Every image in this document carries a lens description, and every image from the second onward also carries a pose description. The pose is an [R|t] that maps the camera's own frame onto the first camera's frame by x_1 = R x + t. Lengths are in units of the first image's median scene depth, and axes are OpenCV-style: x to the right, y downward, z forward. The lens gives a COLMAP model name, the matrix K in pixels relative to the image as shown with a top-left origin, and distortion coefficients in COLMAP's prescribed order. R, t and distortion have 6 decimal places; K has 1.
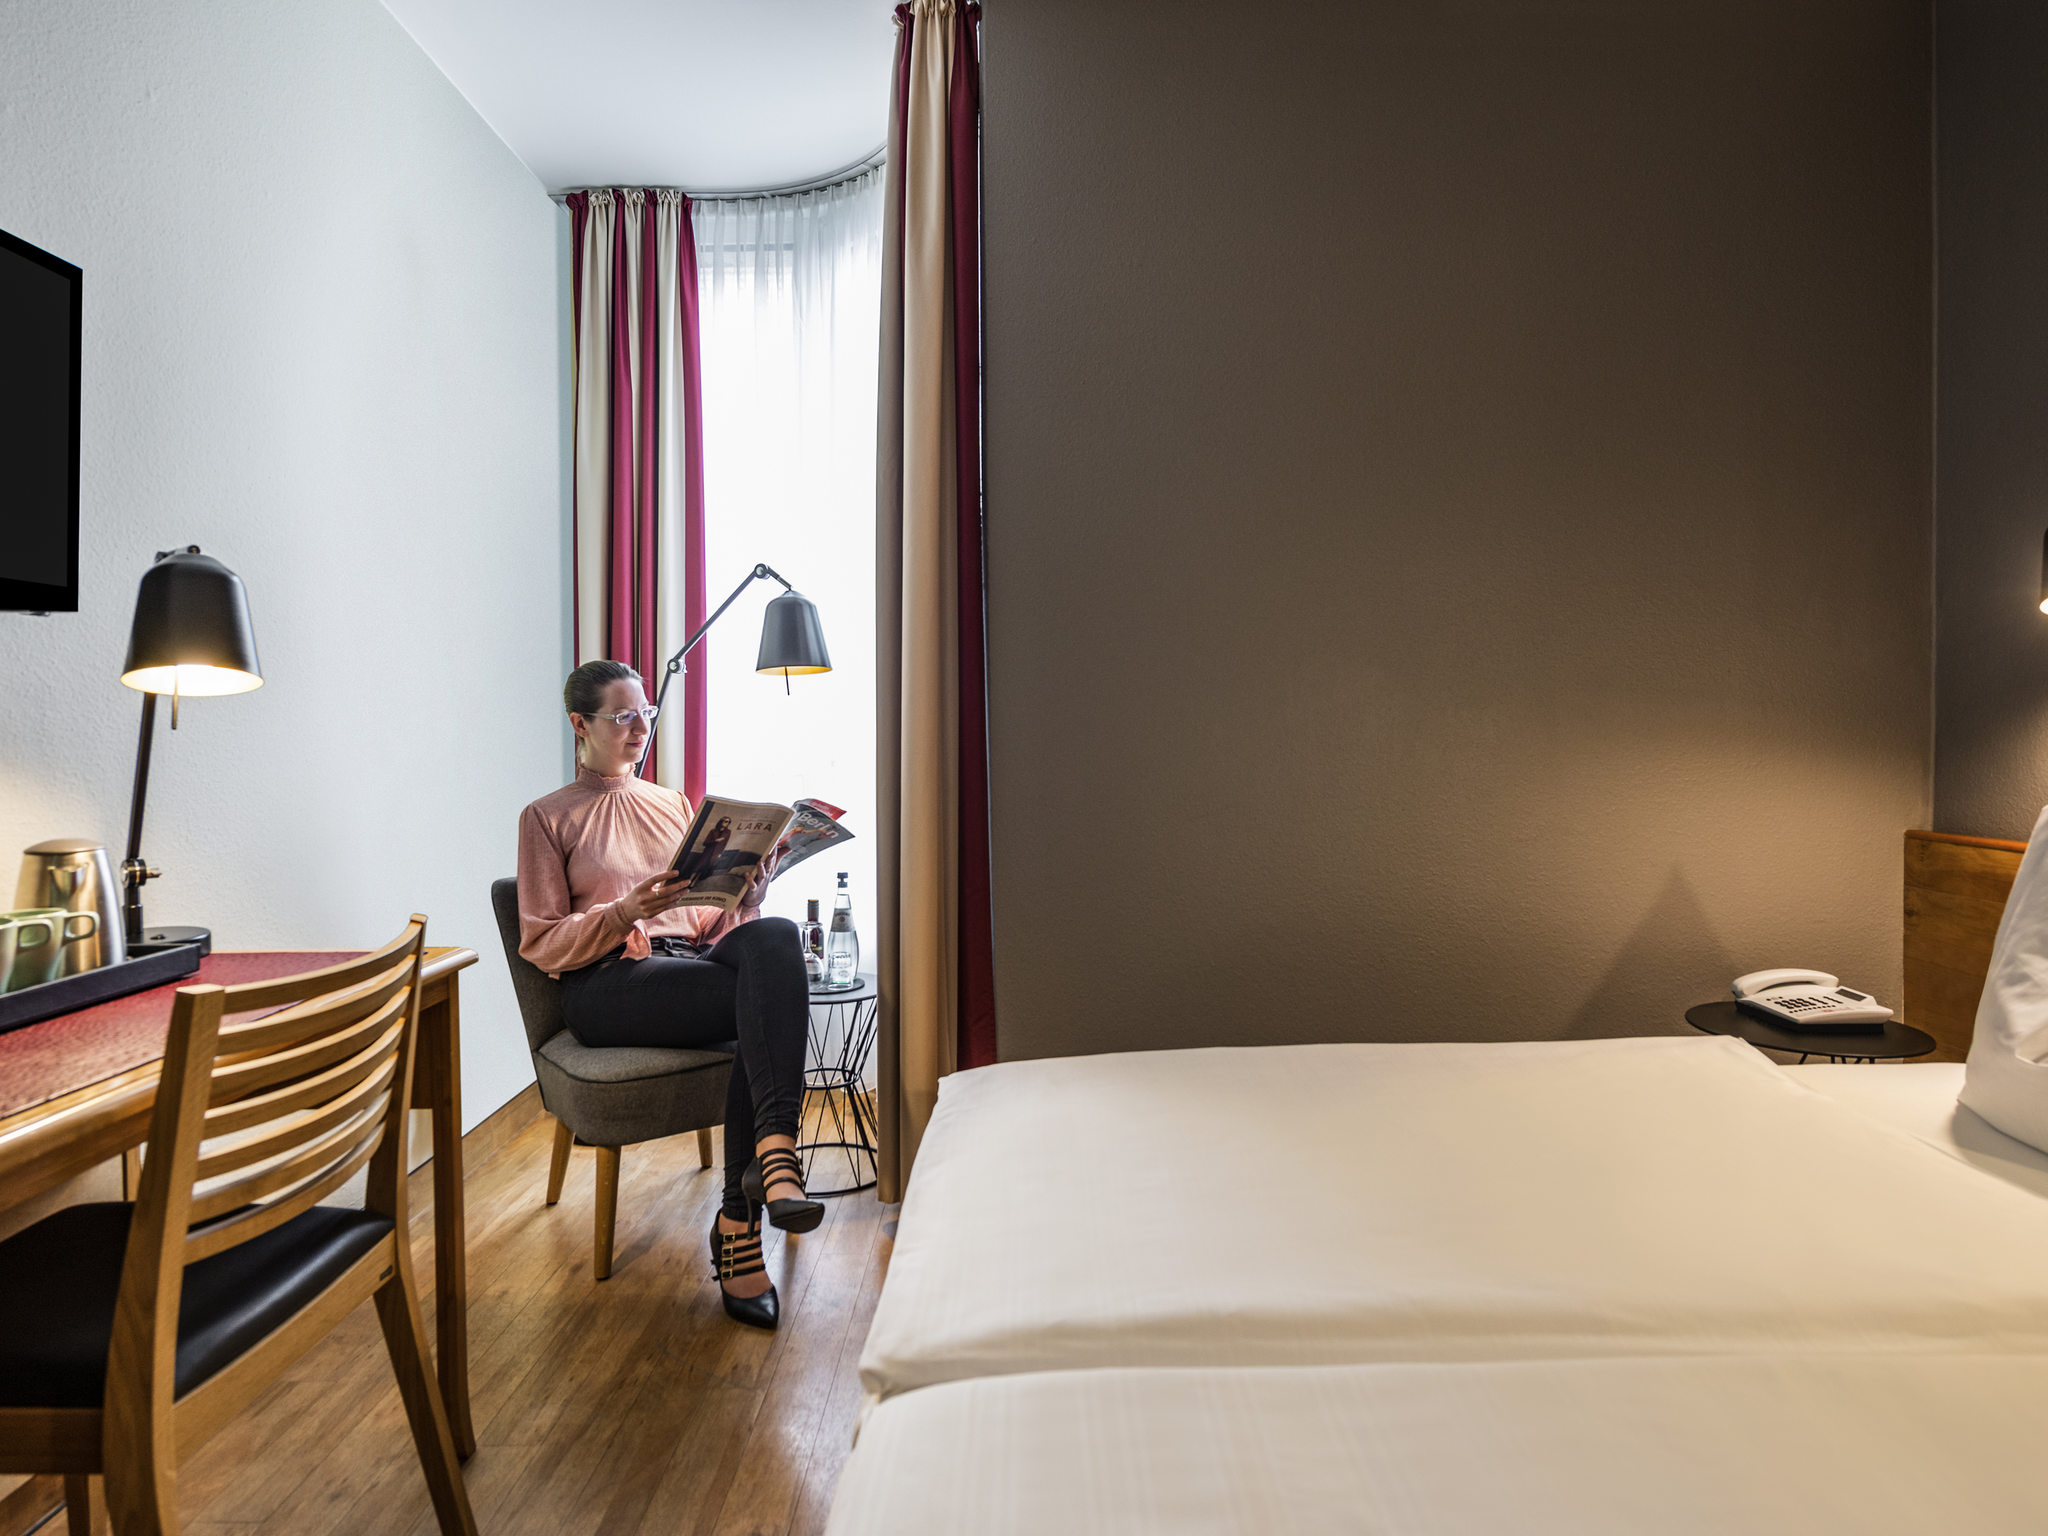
lens RADIAL K [[1243.2, 0, 1049.8], [0, 1243.2, 743.2], [0, 0, 1]] dist [0.002828, -0.004706]
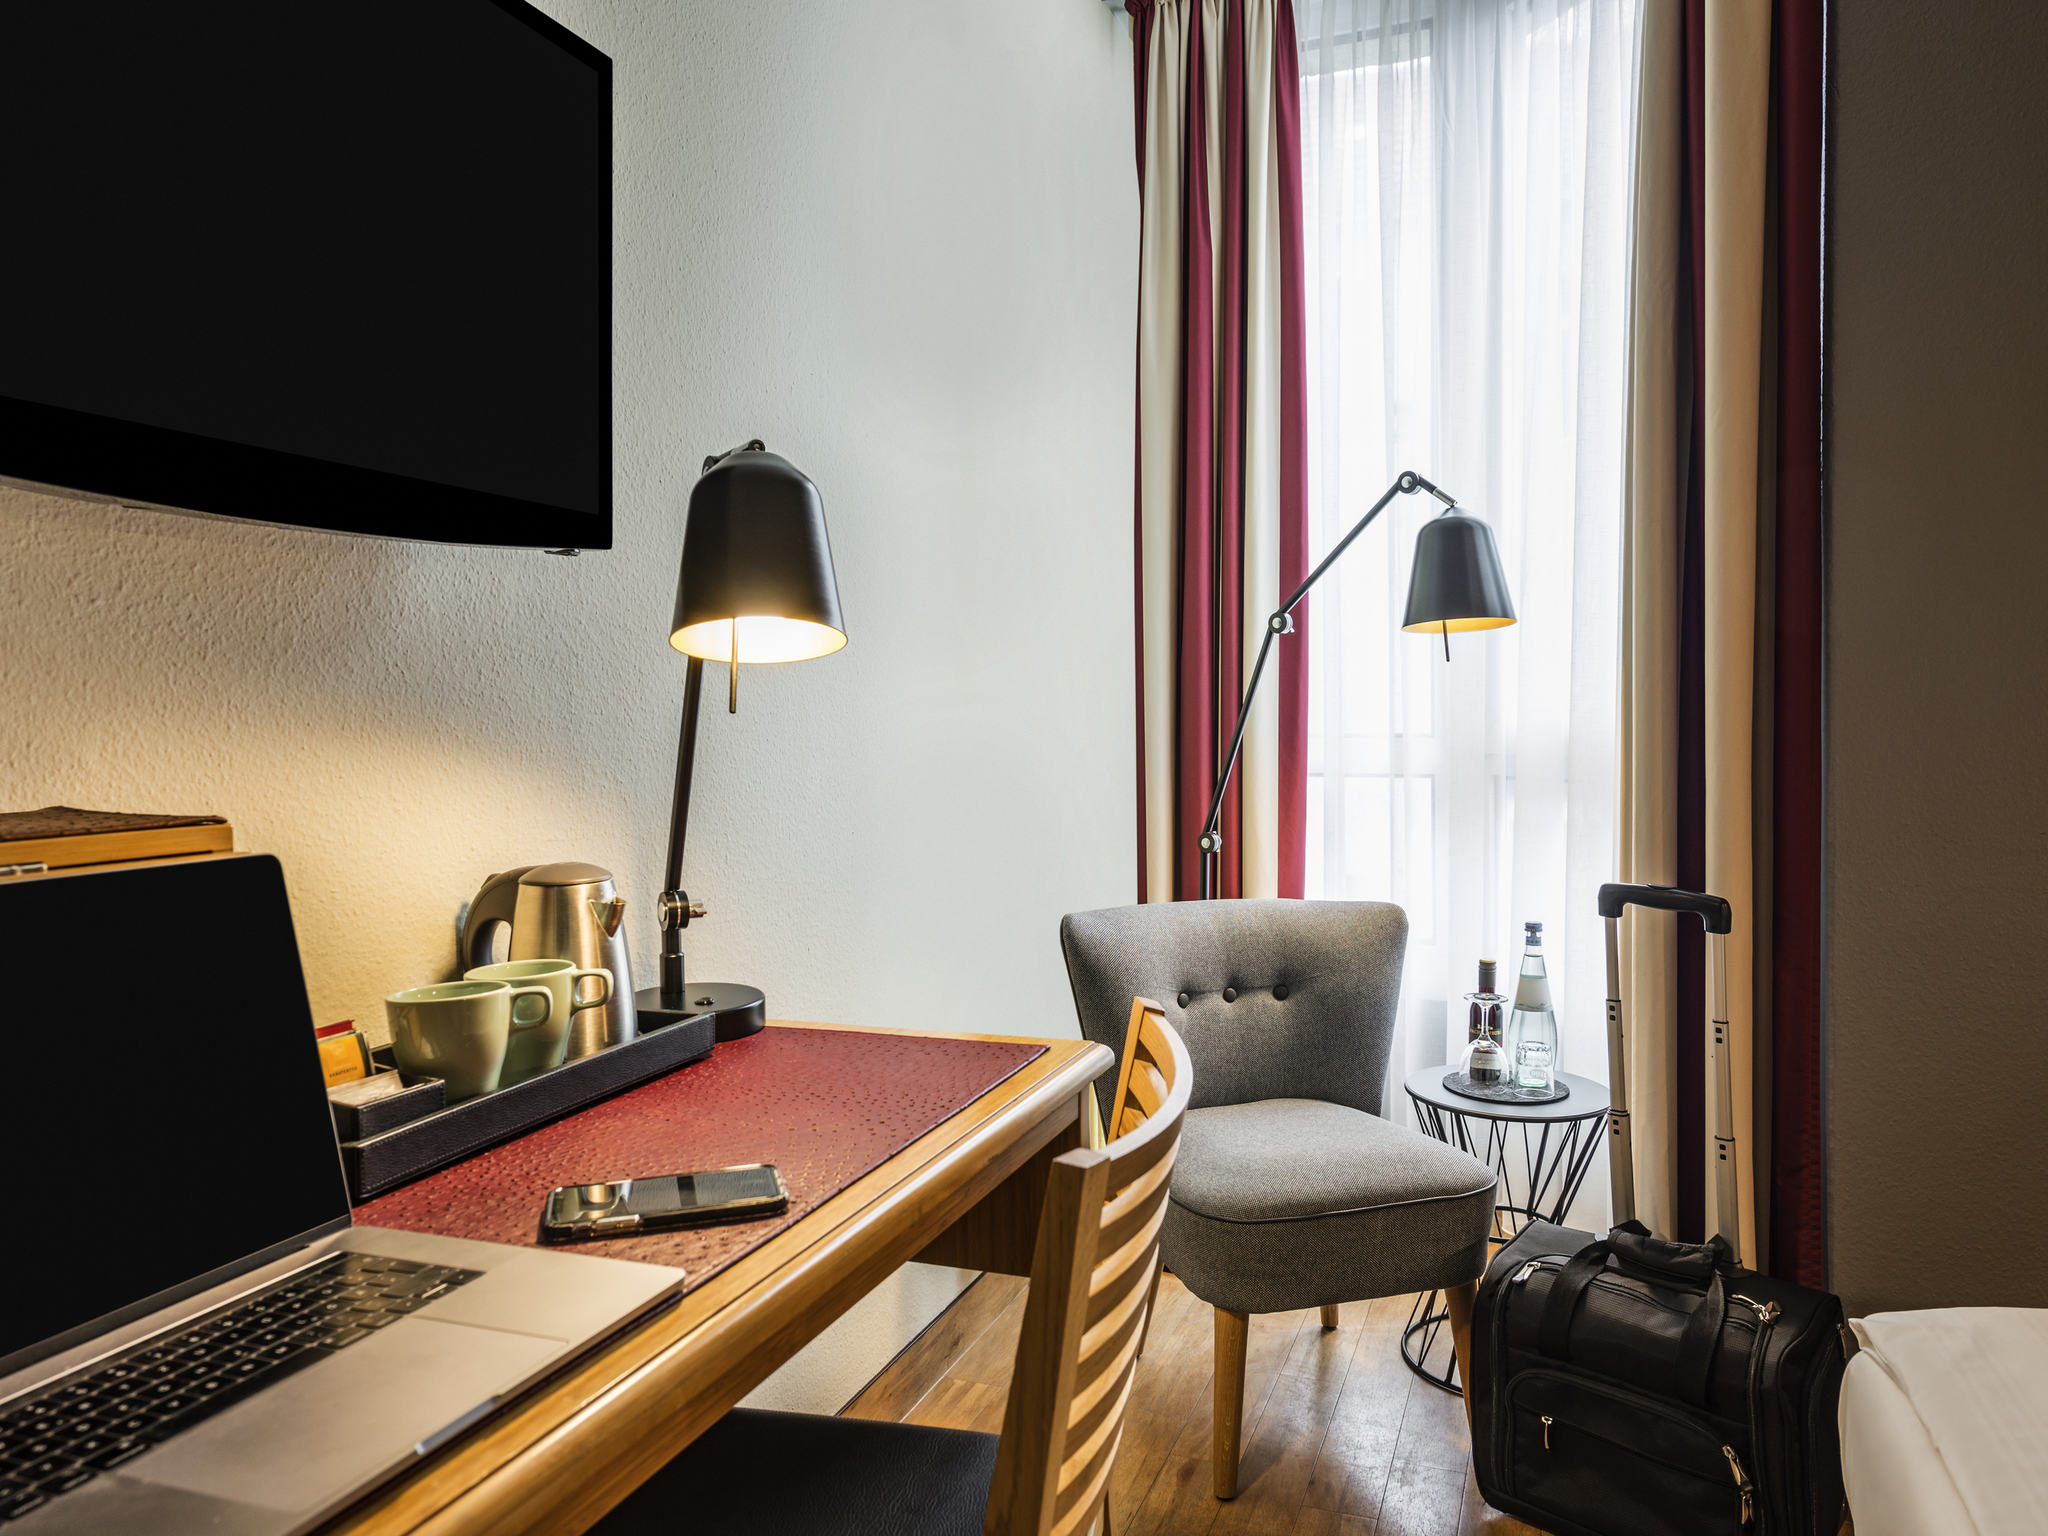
lens RADIAL K [[1469.8, 0, 1028.3], [0, 1469.8, 754.3], [0, 0, 1]] dist [-0.003597, 0.000745]
pose [[0.933459, 0.008463, -0.358585, -0.162228], [-0.002028, 0.999830, 0.018318, -0.001716], [0.358679, -0.016371, 0.933318, 0.188520]]
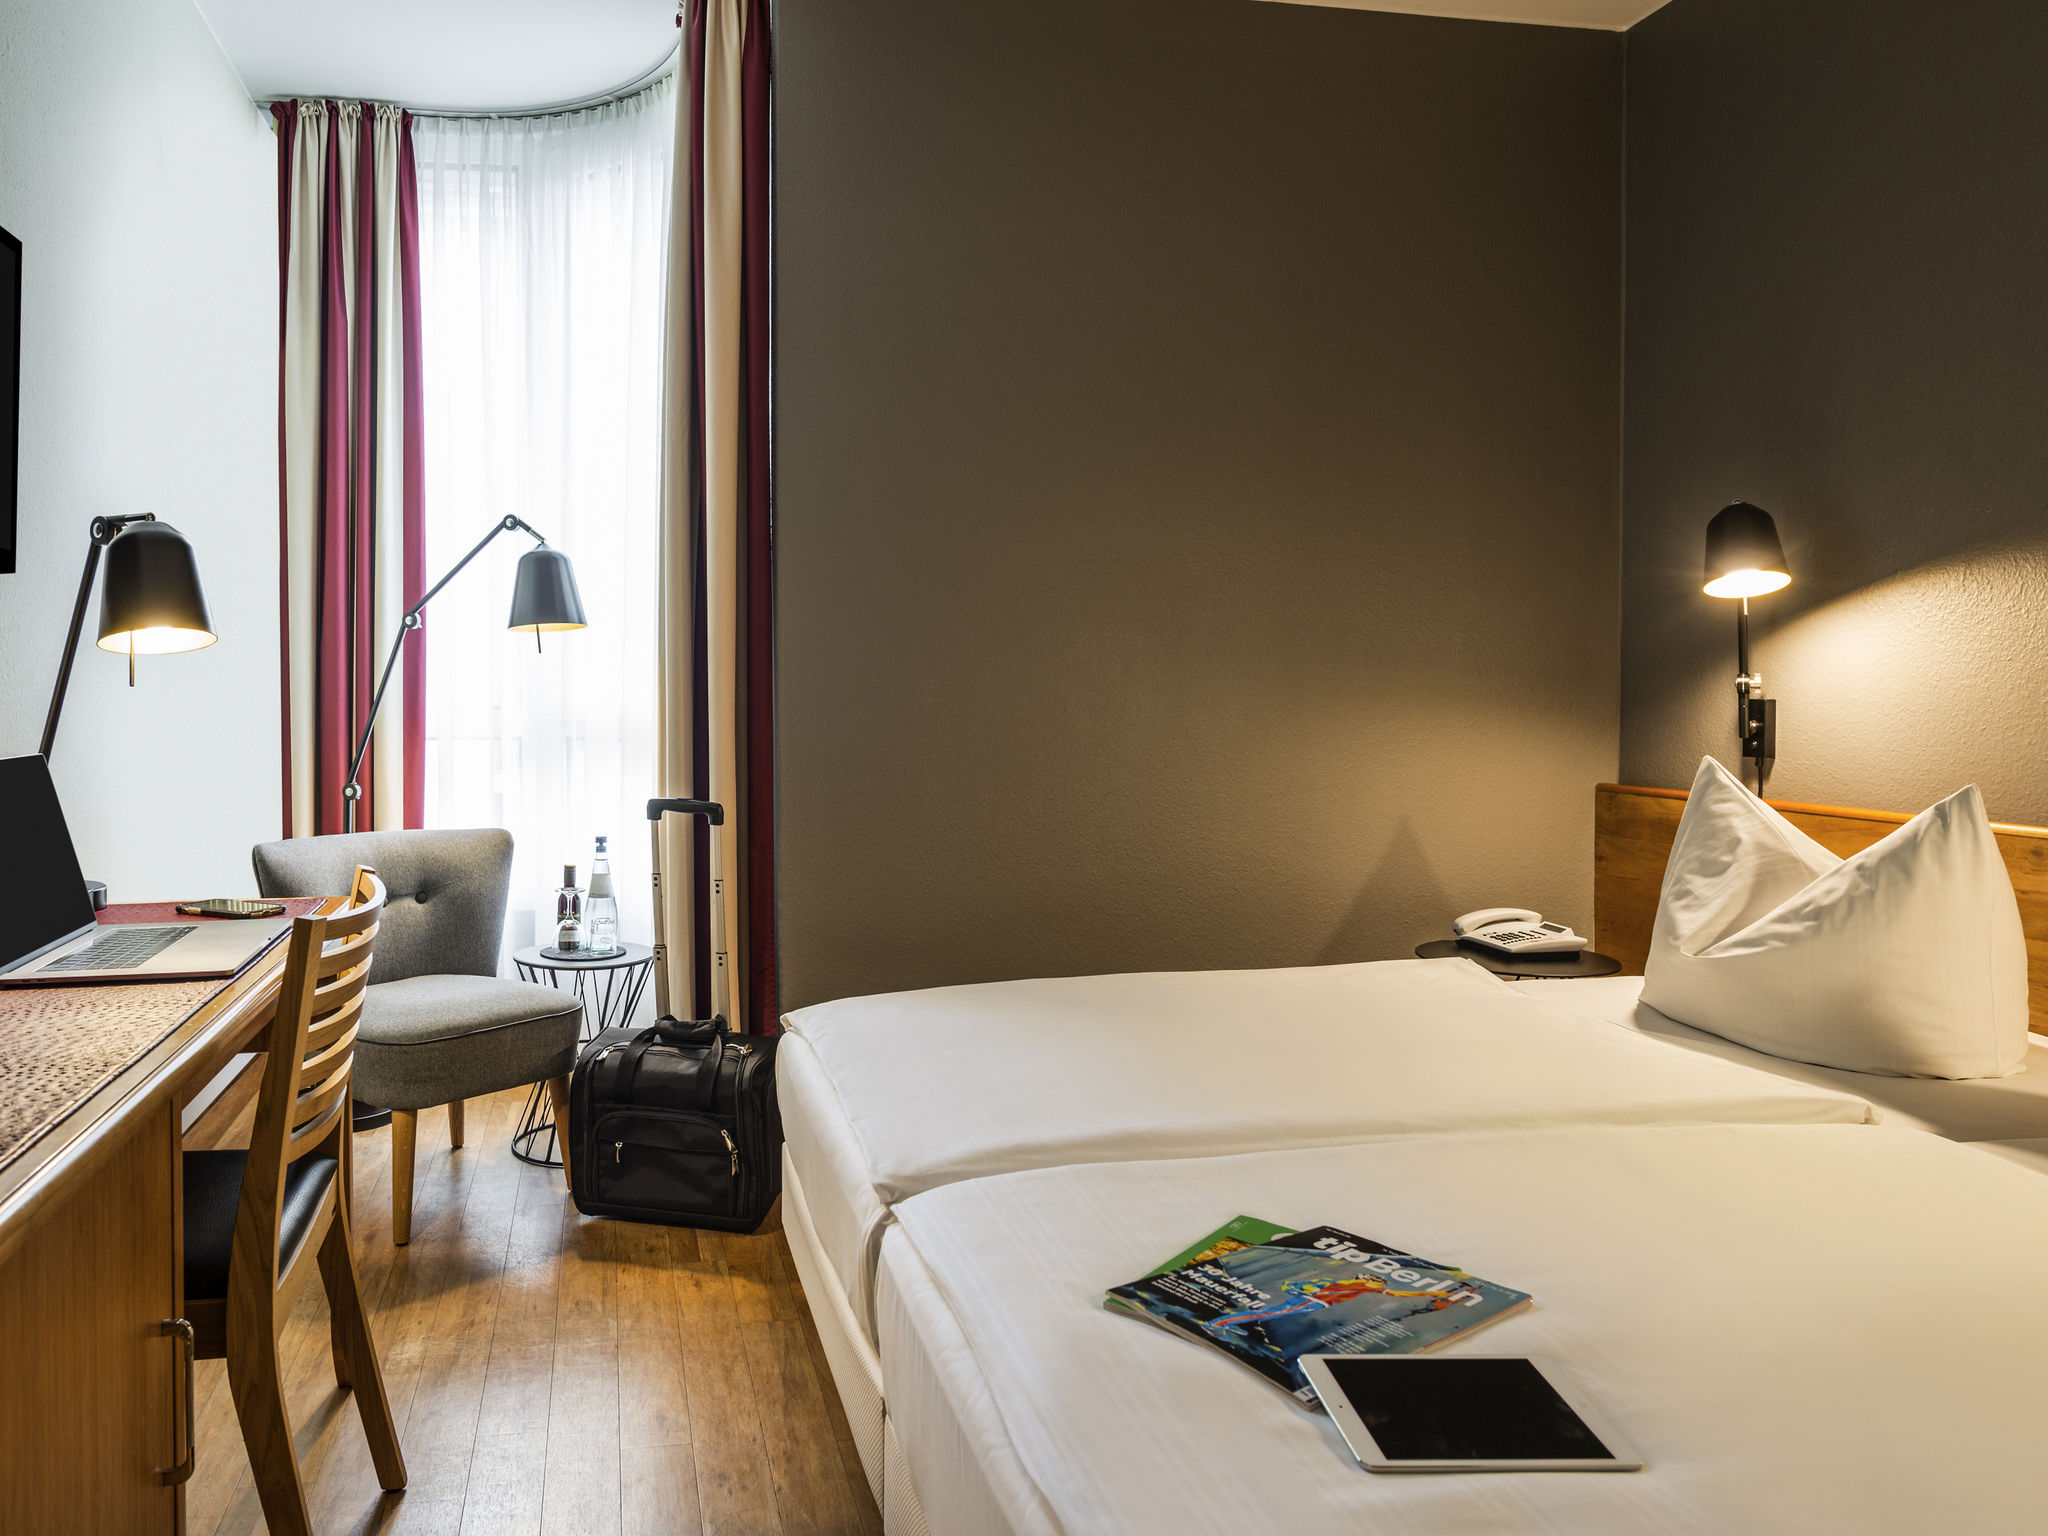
lens RADIAL K [[1529.1, 0, 887.6], [0, 1529.1, 715.8], [0, 0, 1]] dist [0.007433, -0.002879]
pose [[0.984652, 0.000817, 0.174528, -0.182837], [-0.001759, 0.999985, 0.005247, 0.003890], [-0.174521, -0.005473, 0.984638, -0.248027]]
